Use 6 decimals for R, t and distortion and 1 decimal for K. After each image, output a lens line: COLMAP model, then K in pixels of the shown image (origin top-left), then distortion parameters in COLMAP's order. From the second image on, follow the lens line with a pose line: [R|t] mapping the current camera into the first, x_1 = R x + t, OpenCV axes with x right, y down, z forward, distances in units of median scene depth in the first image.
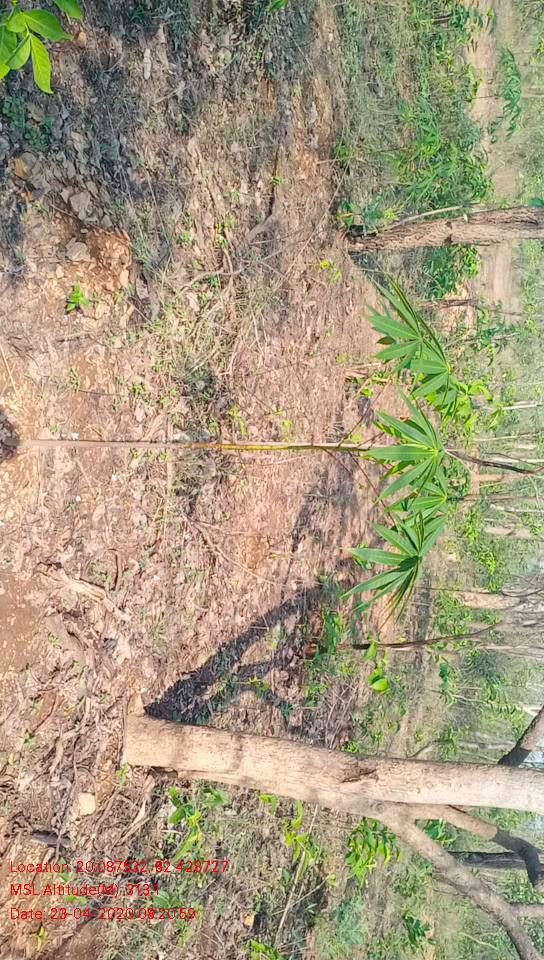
lens RADIAL K [[749.6, 0, 271.7], [0, 749.6, 480.1], [0, 0, 1]] dist [-0.002016, -0.000266]
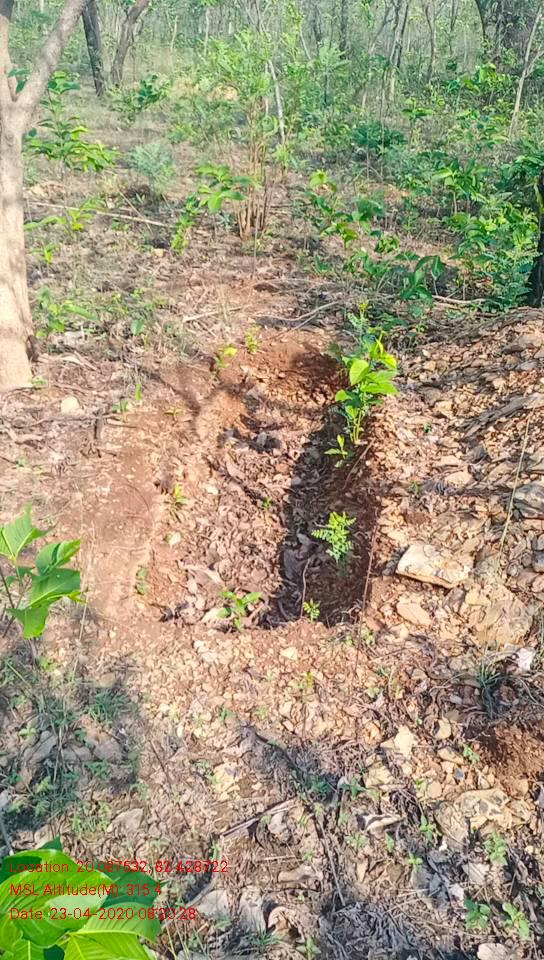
lens RADIAL K [[749.6, 0, 272.2], [0, 749.6, 479.5], [0, 0, 1]] dist [-0.002016, -0.000266]
pose [[-0.178889, -0.934277, -0.308422, -0.050971], [0.806029, -0.318930, 0.498599, 0.065481], [-0.564195, -0.159403, 0.810108, -0.146274]]
